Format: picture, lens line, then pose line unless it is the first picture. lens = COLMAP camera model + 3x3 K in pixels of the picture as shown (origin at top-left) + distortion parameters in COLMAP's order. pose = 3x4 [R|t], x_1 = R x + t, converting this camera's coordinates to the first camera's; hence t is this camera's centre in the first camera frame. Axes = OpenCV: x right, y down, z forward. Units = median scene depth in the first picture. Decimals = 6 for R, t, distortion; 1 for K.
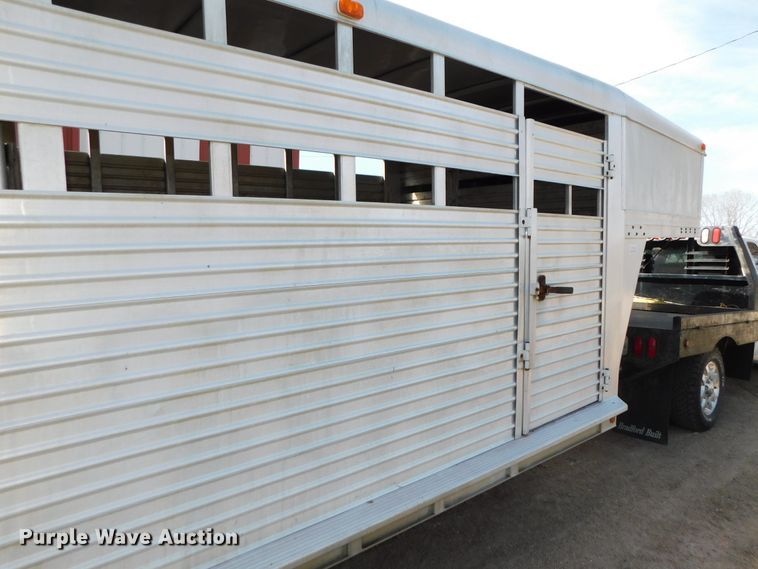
lens RADIAL K [[509.9, 0, 379.0], [0, 509.9, 284.5], [0, 0, 1]] dist [-0.070203, 0.045359]
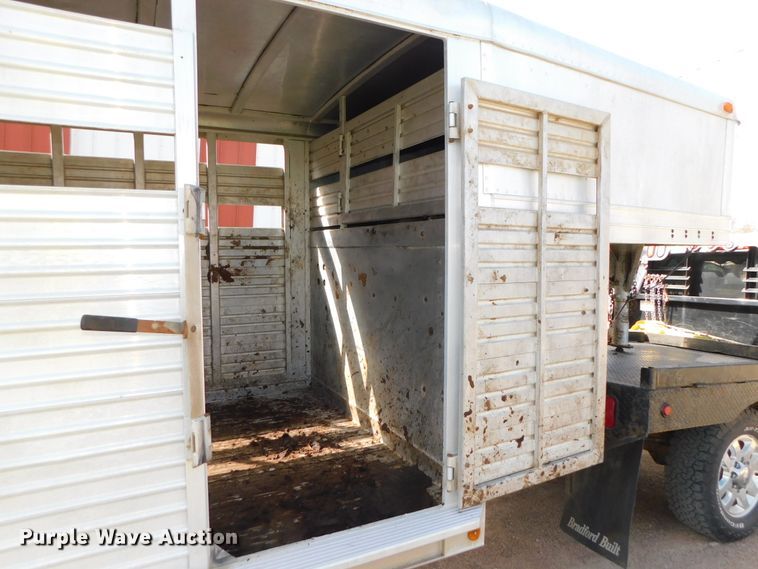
lens RADIAL K [[512.9, 0, 379.0], [0, 512.9, 284.5], [0, 0, 1]] dist [-0.060942, 0.056947]
pose [[0.978309, 0.024863, -0.205656, 0.327576], [-0.028739, 0.999461, -0.015881, -0.019415], [0.205150, 0.021447, 0.978496, 0.245900]]
